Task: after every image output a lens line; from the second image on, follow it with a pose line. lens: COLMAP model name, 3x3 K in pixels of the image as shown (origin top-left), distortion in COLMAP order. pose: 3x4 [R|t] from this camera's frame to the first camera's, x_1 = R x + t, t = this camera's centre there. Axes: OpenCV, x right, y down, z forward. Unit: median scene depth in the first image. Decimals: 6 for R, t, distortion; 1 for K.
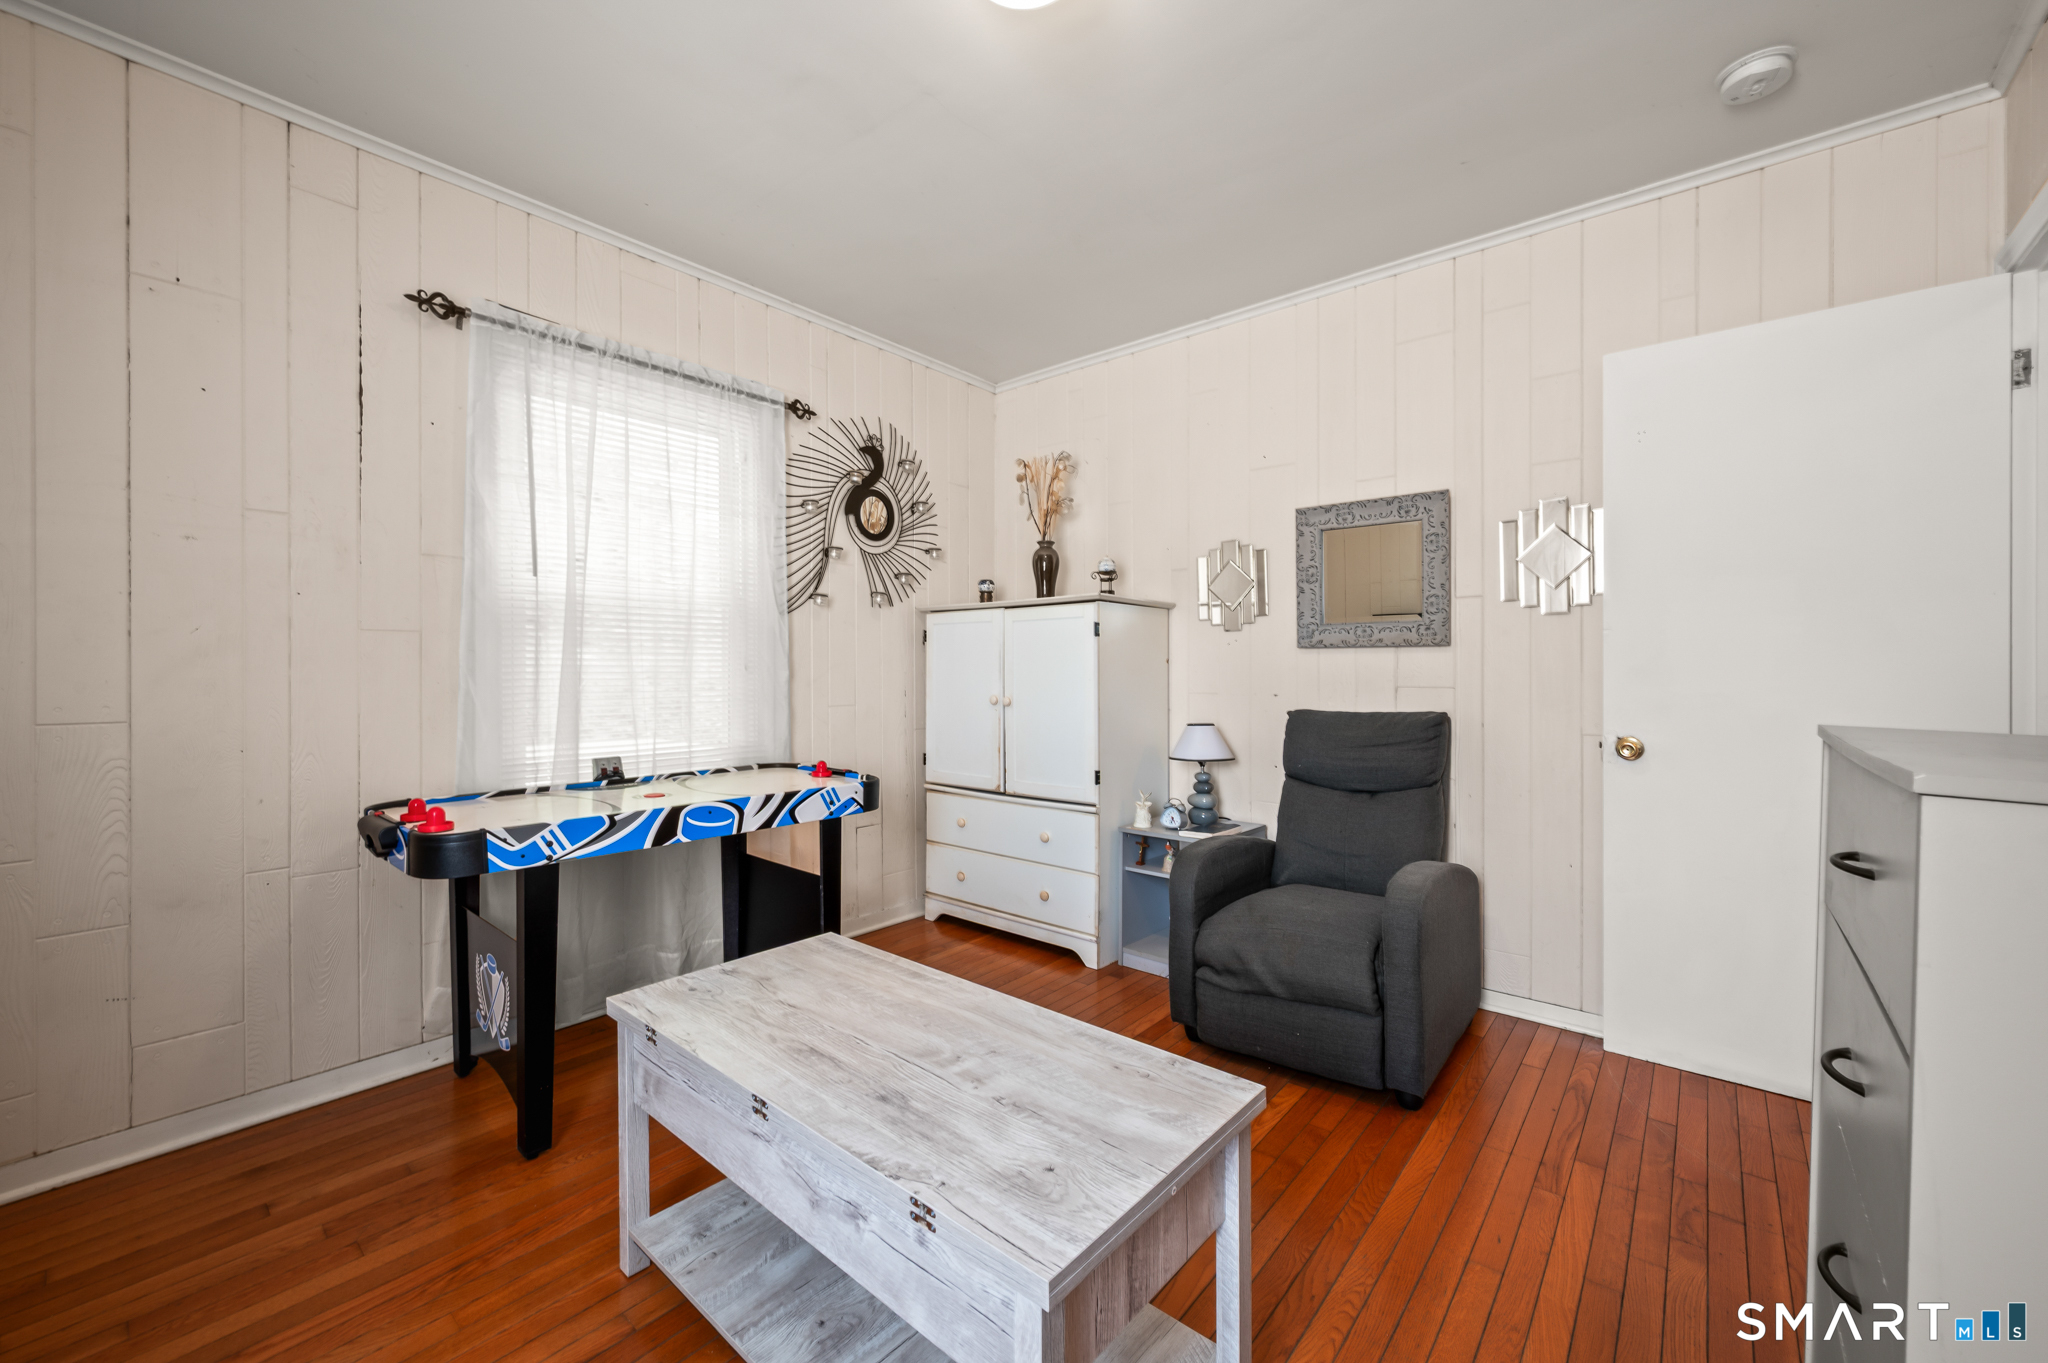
lens RADIAL K [[838.4, 0, 1039.3], [0, 838.4, 651.8], [0, 0, 1]] dist [0.000348, -0.000019]
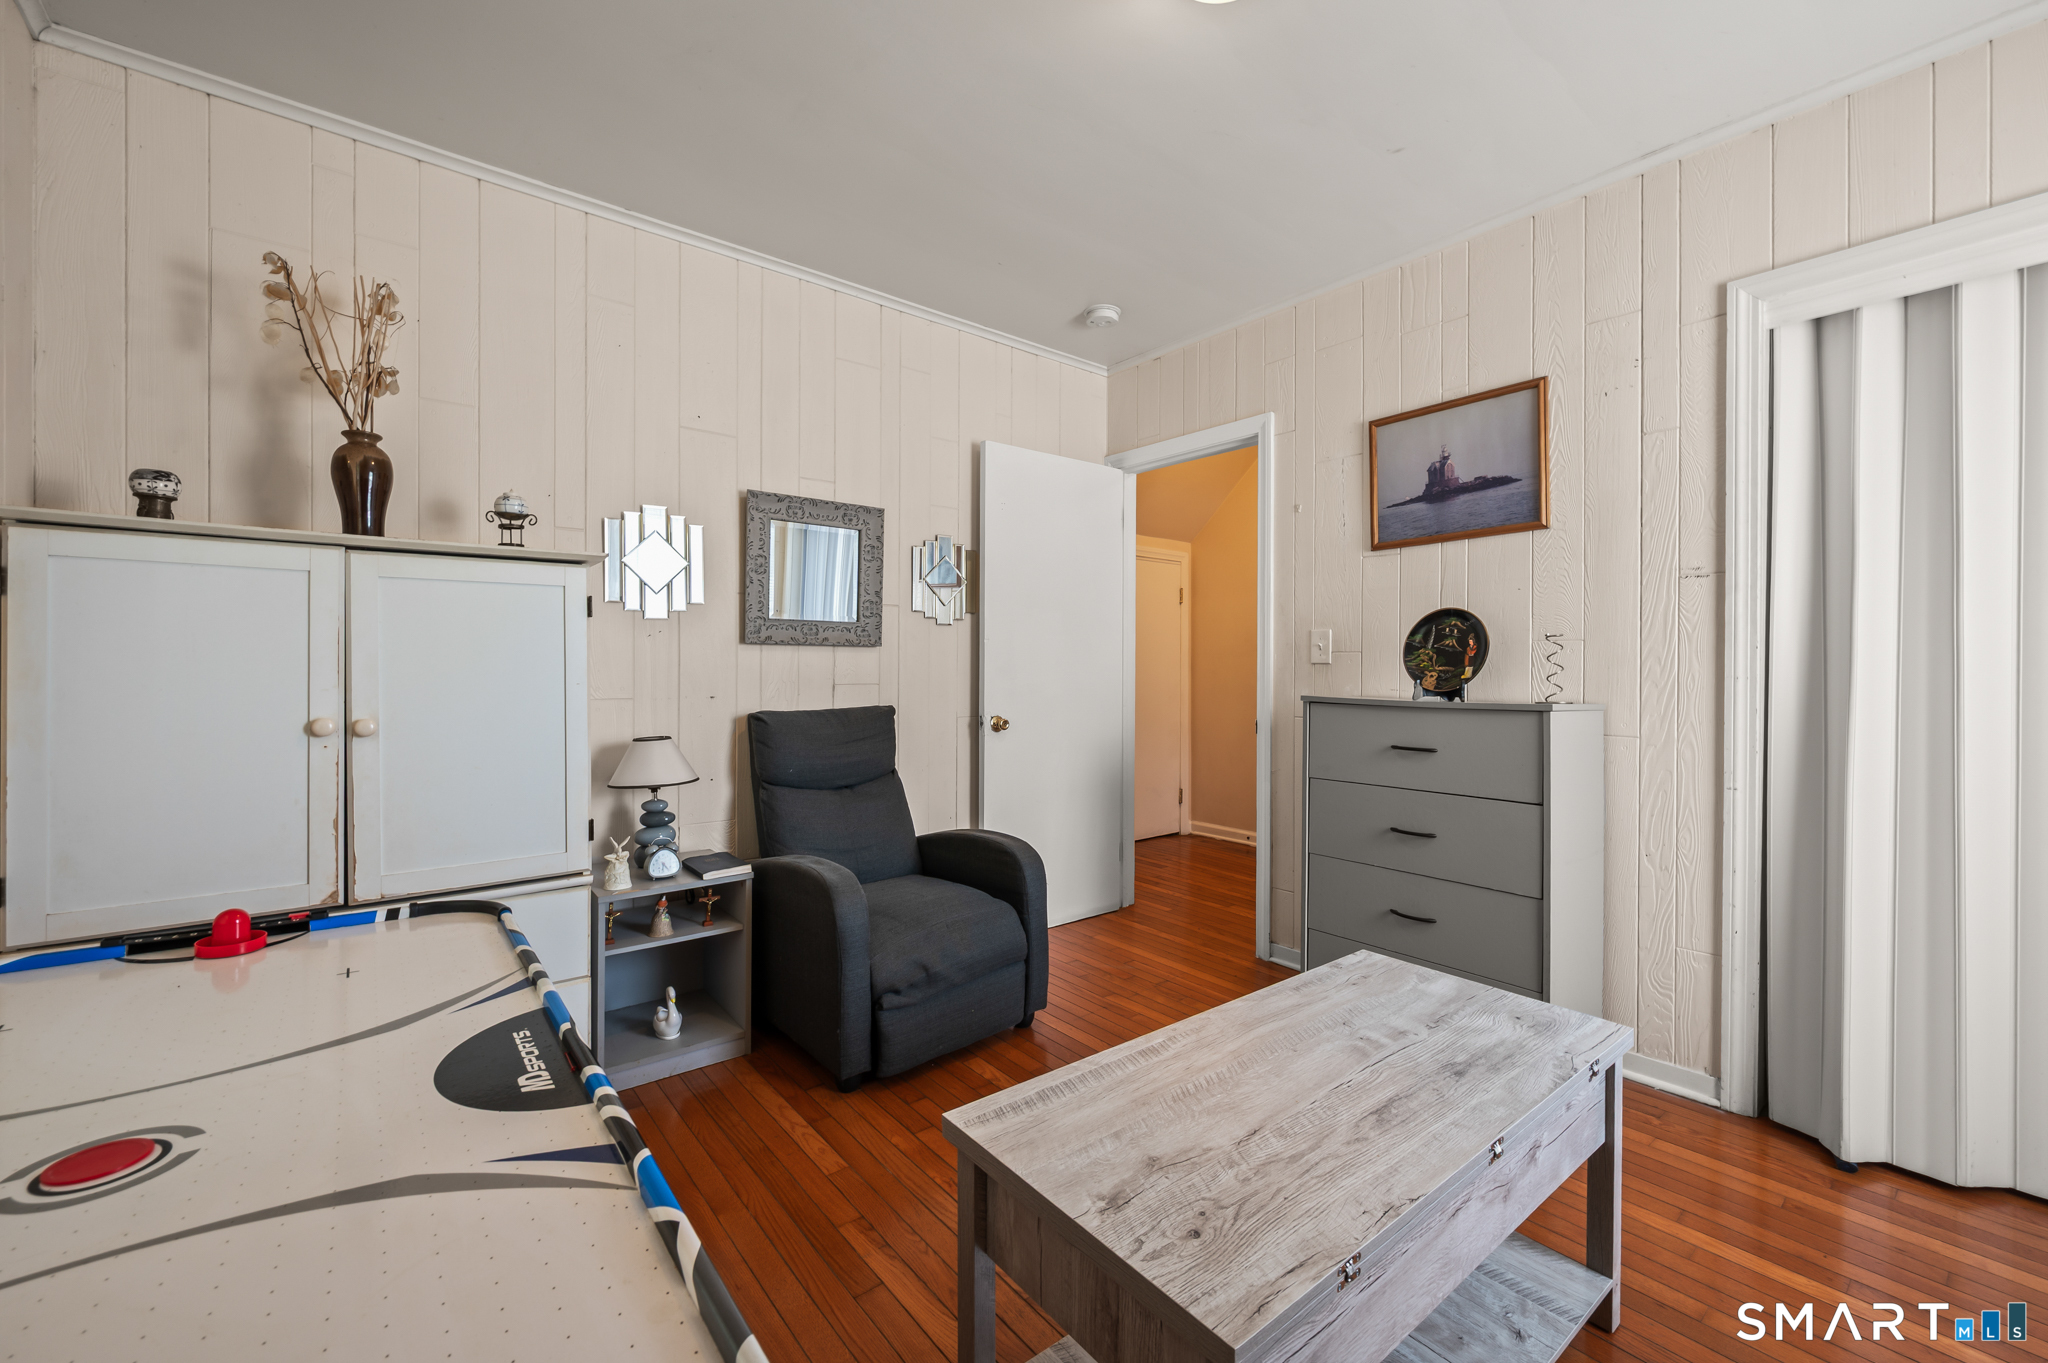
lens RADIAL K [[838.4, 0, 1039.3], [0, 838.4, 651.8], [0, 0, 1]] dist [0.000348, -0.000019]
pose [[0.164464, 0.018091, 0.986217, -0.827370], [-0.025067, 0.999586, -0.014156, 0.014509], [-0.986065, -0.022393, 0.164849, 0.842569]]
